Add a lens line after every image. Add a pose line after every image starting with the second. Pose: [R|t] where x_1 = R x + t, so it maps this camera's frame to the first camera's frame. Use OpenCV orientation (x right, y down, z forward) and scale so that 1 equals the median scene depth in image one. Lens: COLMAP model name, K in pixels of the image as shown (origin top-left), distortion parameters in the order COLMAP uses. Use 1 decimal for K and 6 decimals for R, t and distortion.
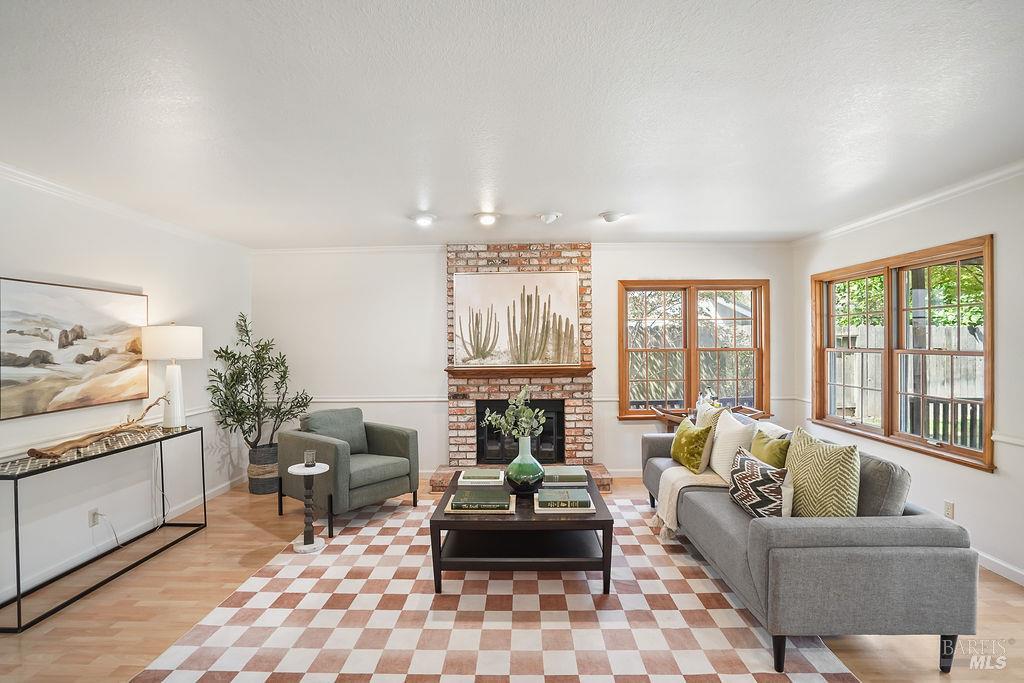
lens RADIAL K [[476.1, 0, 512.2], [0, 476.1, 344.2], [0, 0, 1]] dist [-0.060840, 0.023037]
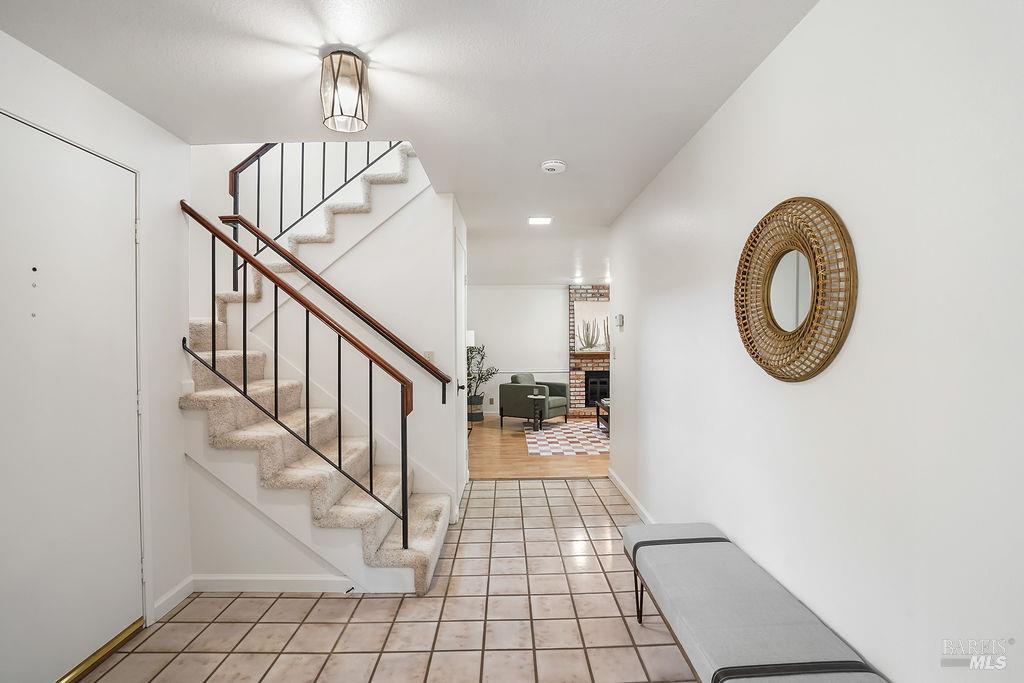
lens RADIAL K [[476.1, 0, 512.2], [0, 476.1, 344.2], [0, 0, 1]] dist [-0.060840, 0.023037]
pose [[0.999316, 0.003227, 0.036834, -0.431106], [-0.003413, 0.999982, 0.004994, 0.006890], [-0.036817, -0.005116, 0.999309, -0.819272]]
